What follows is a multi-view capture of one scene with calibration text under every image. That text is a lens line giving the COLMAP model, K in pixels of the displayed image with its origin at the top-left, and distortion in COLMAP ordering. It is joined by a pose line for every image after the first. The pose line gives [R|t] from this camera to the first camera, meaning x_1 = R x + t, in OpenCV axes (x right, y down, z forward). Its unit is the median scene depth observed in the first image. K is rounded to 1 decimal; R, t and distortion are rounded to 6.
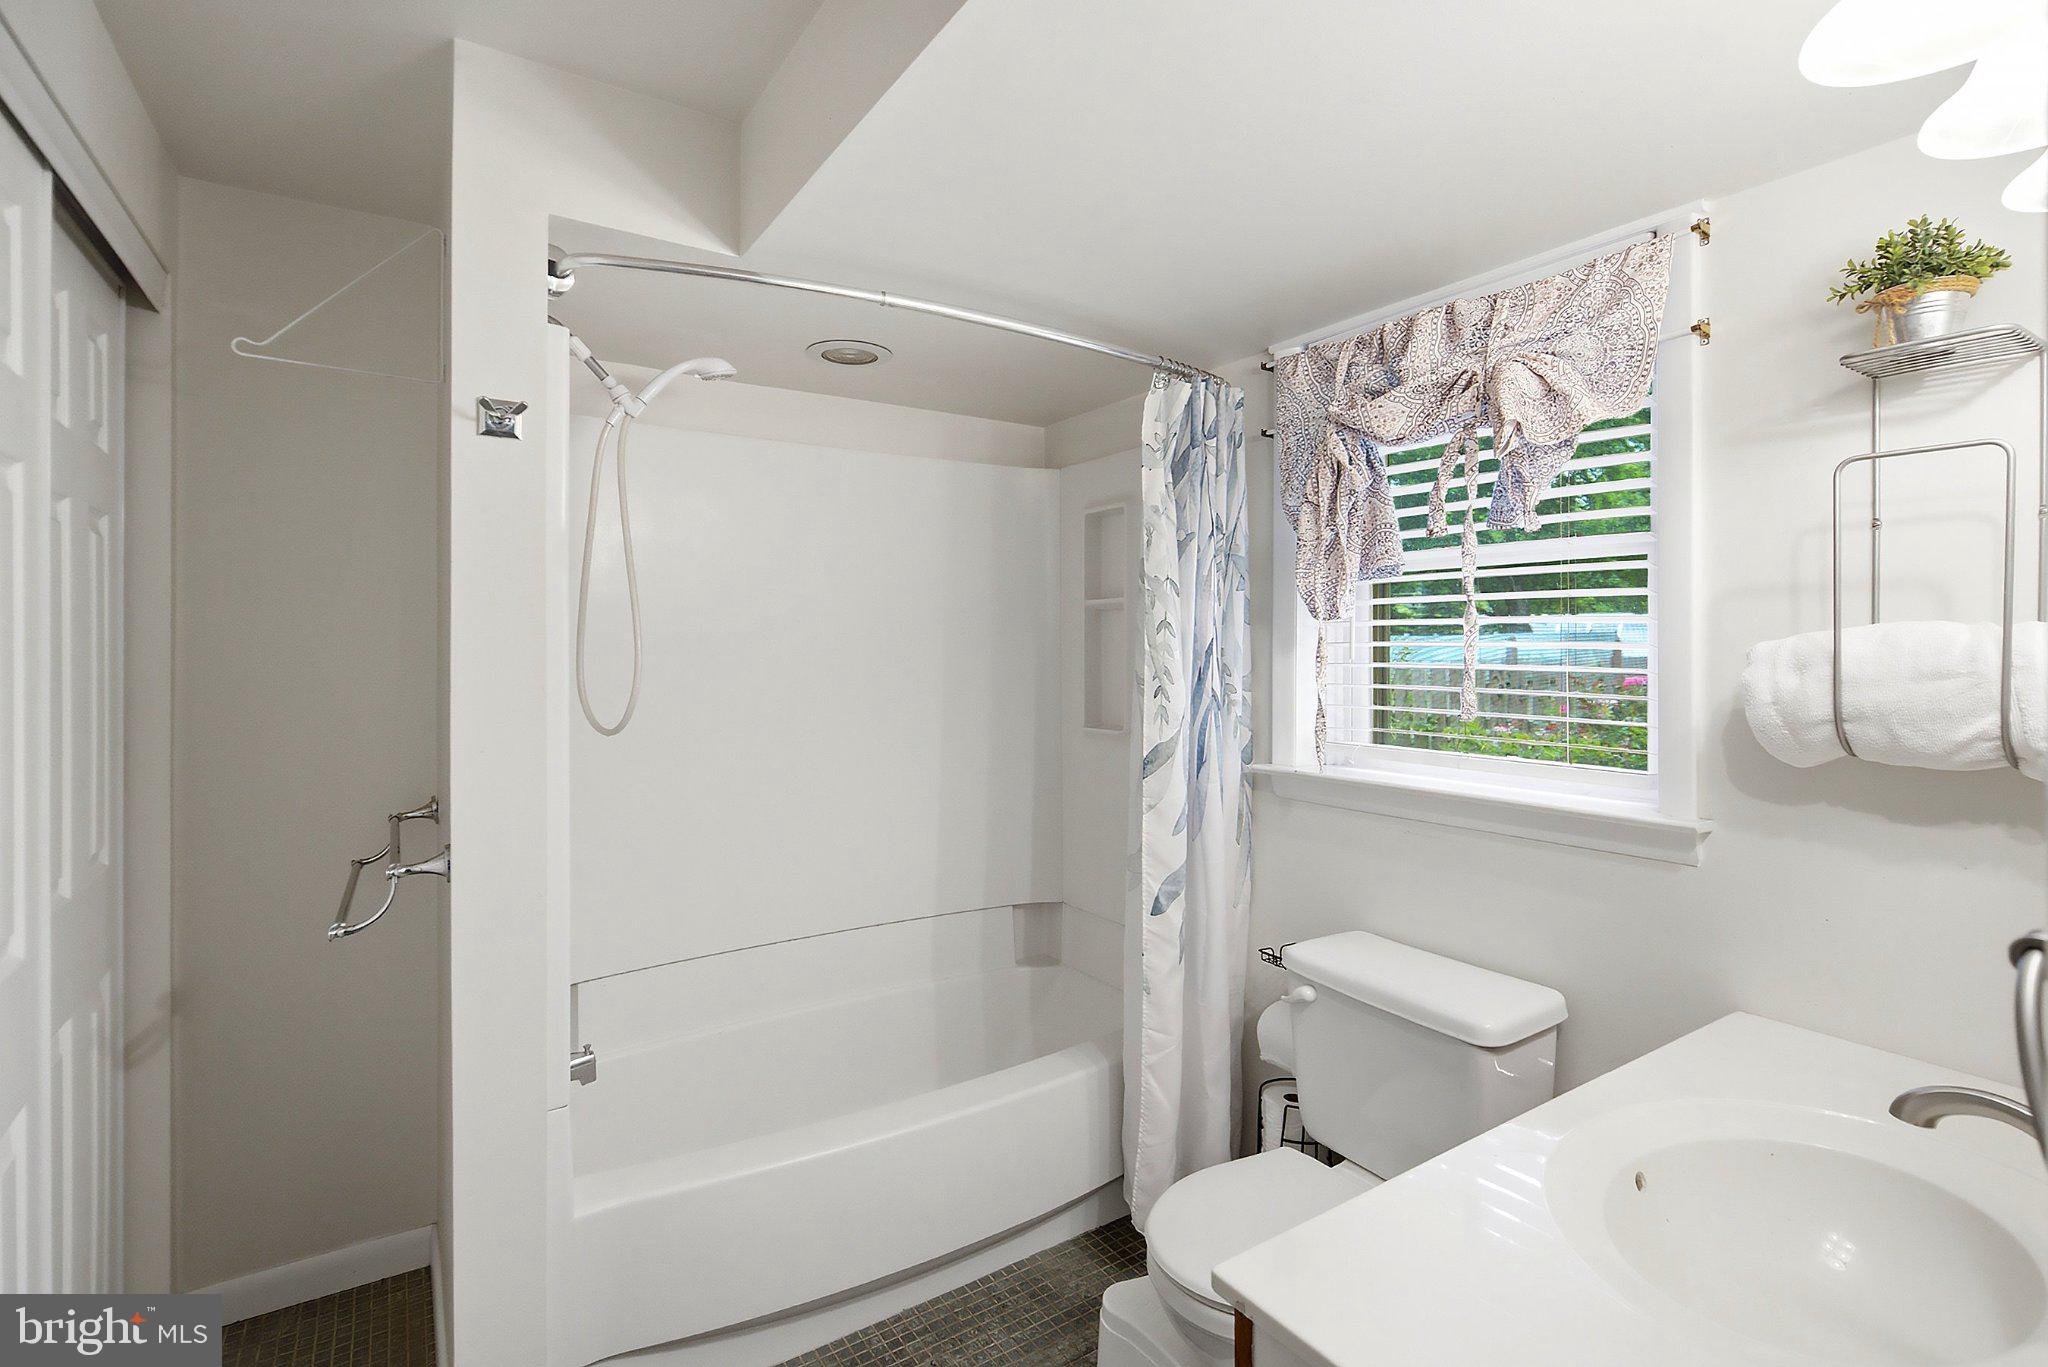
lens RADIAL K [[950.9, 0, 1020.6], [0, 950.9, 652.0], [0, 0, 1]] dist [0.000186, -0.000170]
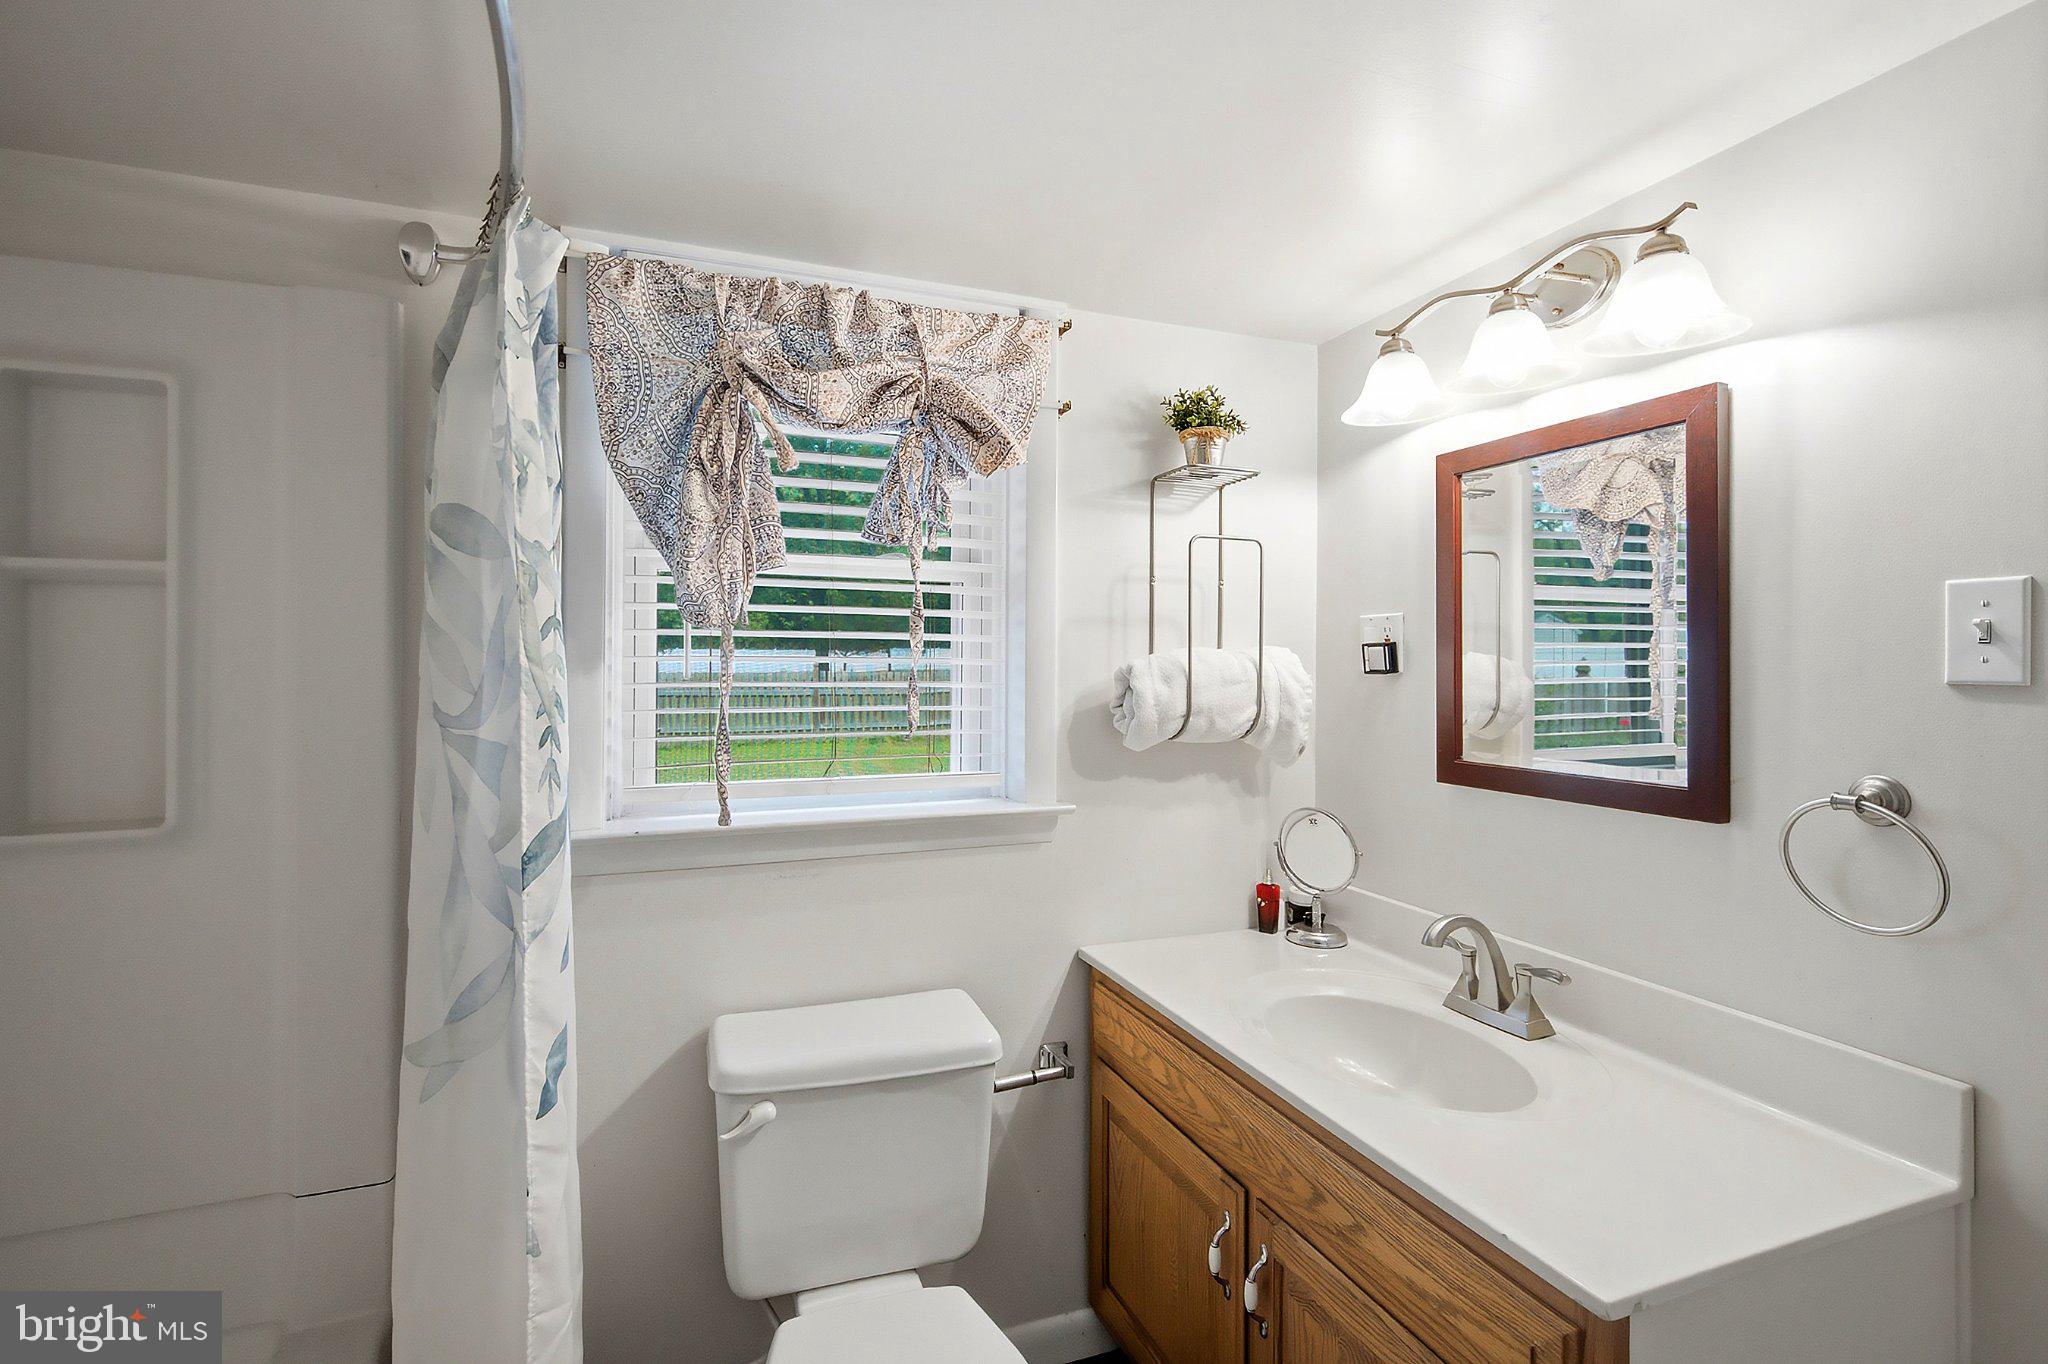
lens RADIAL K [[939.2, 0, 1024.8], [0, 939.2, 664.8], [0, 0, 1]] dist [0.001625, -0.000316]
pose [[0.213744, 0.000928, 0.976889, -0.401997], [0.001796, 0.999997, -0.001343, -0.001741], [-0.976888, 0.002041, 0.213742, 0.640836]]
